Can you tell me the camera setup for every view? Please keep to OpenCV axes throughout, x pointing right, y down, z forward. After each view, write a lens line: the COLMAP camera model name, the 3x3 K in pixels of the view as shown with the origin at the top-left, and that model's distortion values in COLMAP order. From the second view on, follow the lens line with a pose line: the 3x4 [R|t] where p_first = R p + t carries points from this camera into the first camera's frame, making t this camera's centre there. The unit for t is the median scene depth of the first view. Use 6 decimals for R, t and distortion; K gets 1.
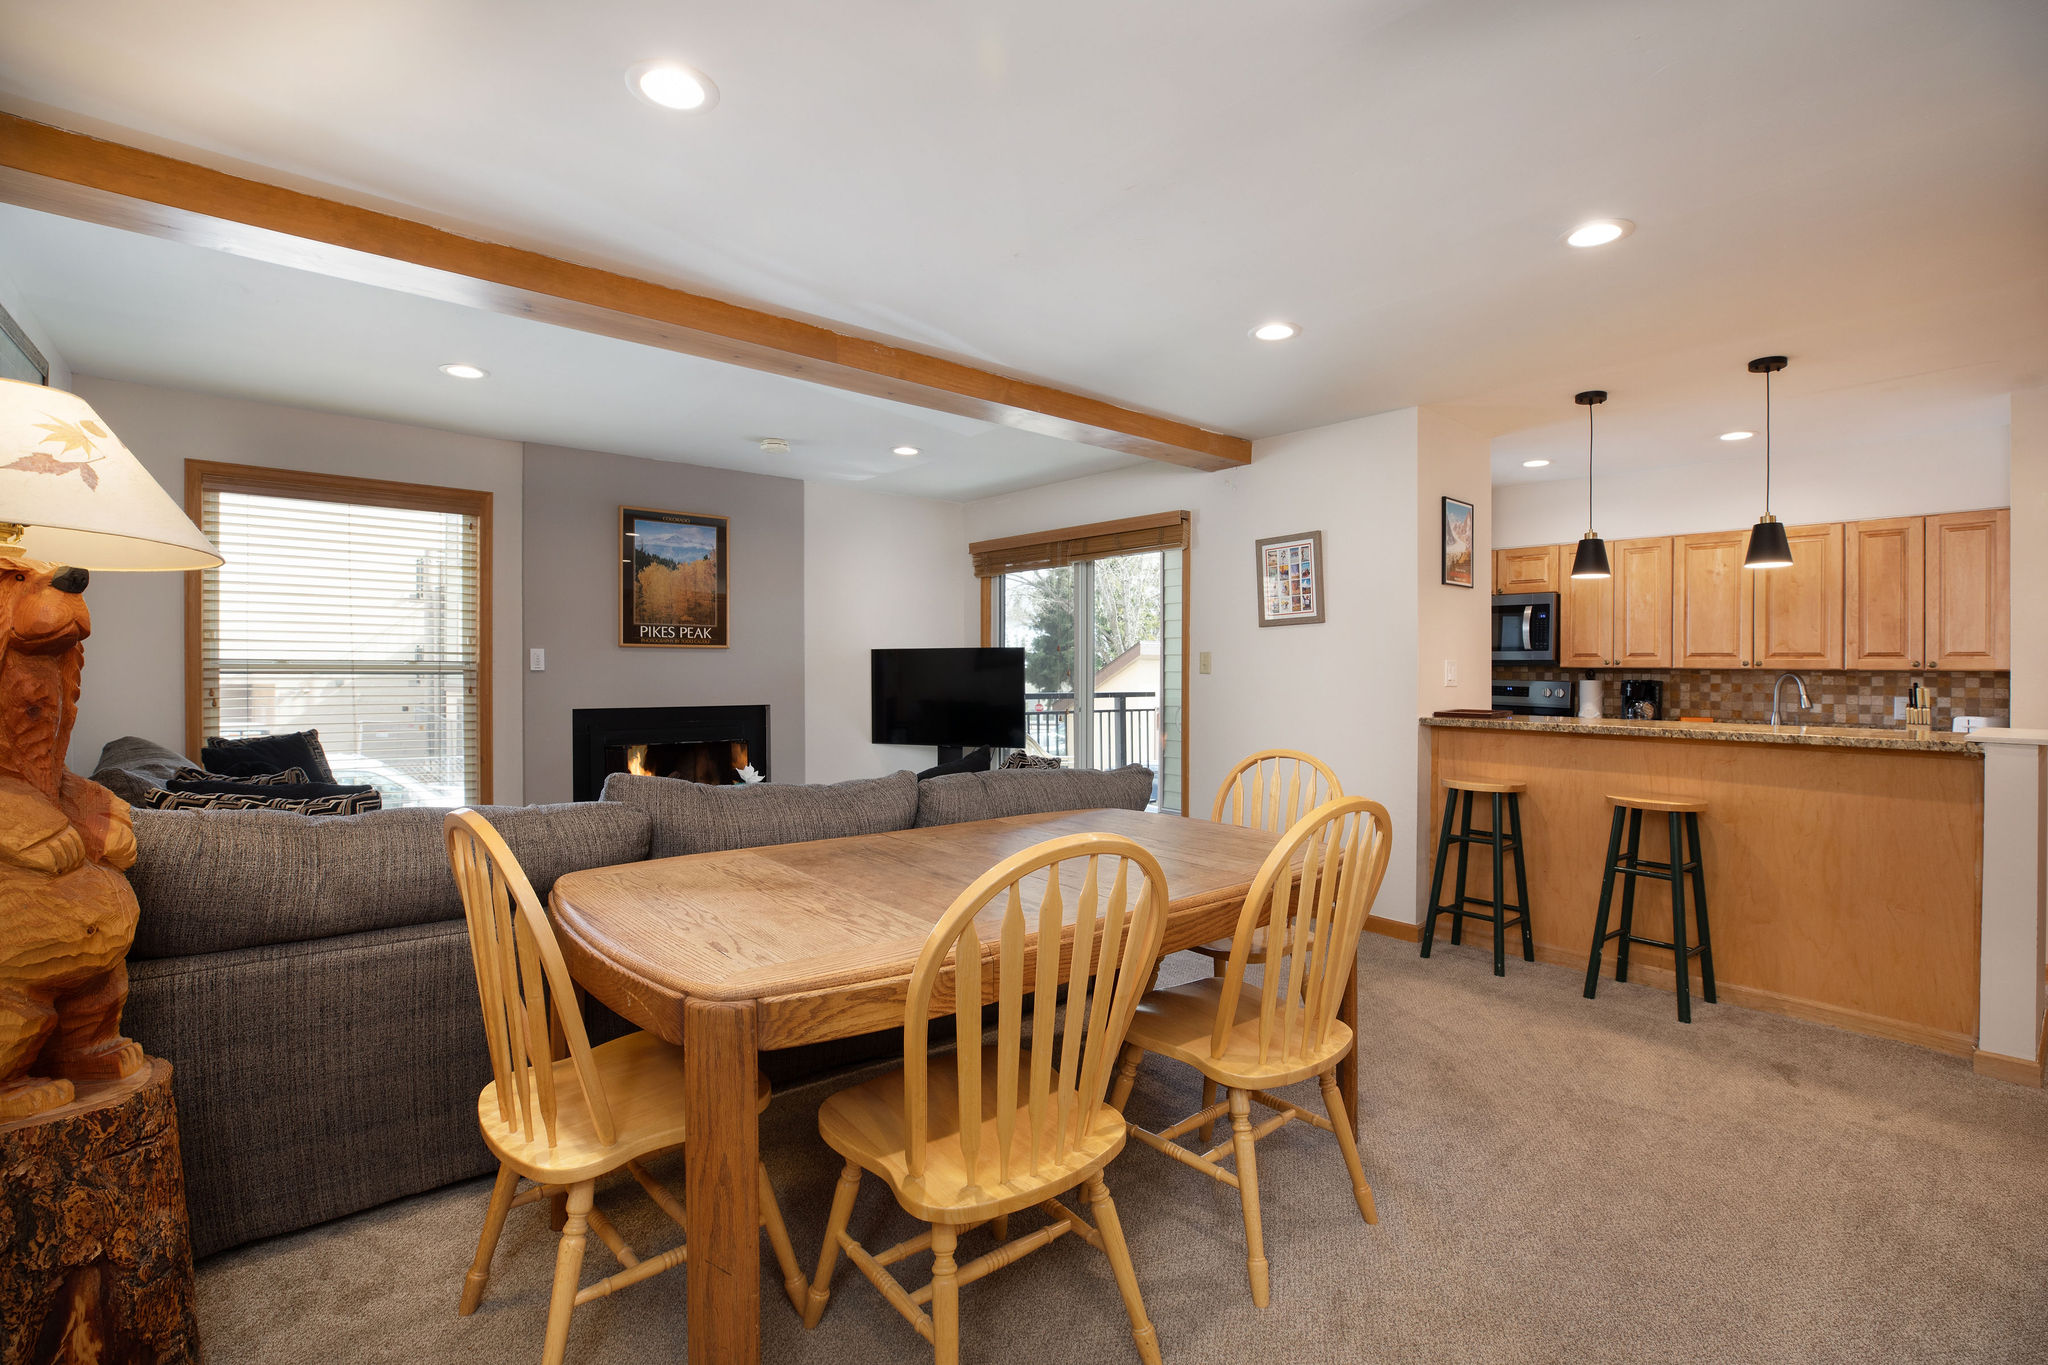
lens RADIAL K [[942.8, 0, 1096.9], [0, 942.8, 682.7], [0, 0, 1]] dist [-0.011678, 0.000590]
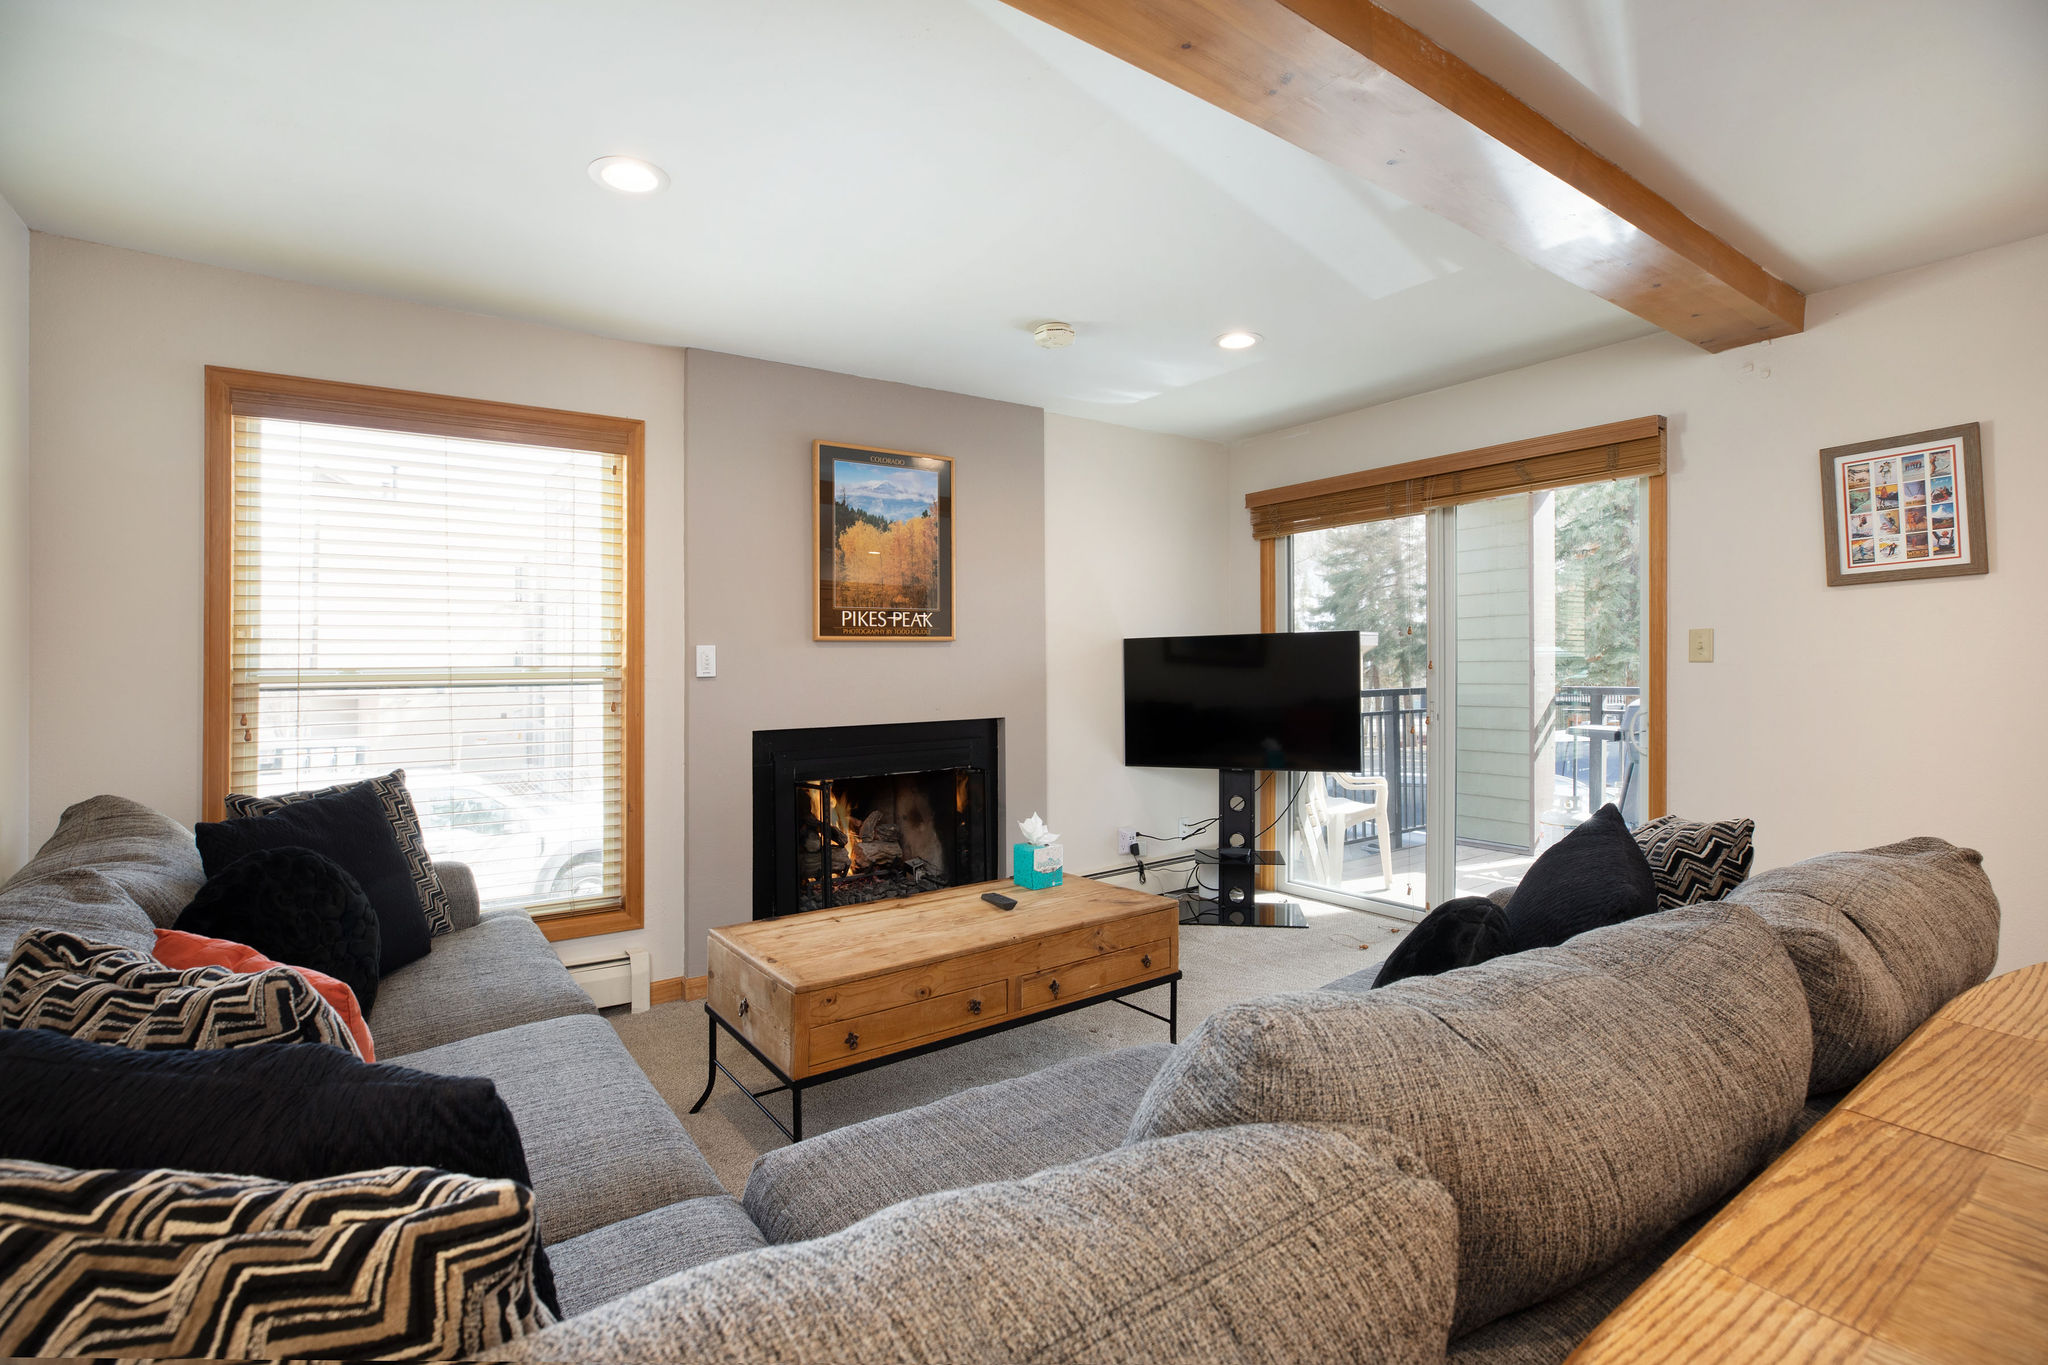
lens RADIAL K [[1011.2, 0, 1159.7], [0, 1011.2, 651.0], [0, 0, 1]] dist [-0.013962, -0.001063]
pose [[0.998287, -0.020943, -0.054633, -0.221340], [0.019515, 0.999457, -0.026531, -0.005786], [0.055159, 0.025419, 0.998154, 0.276327]]
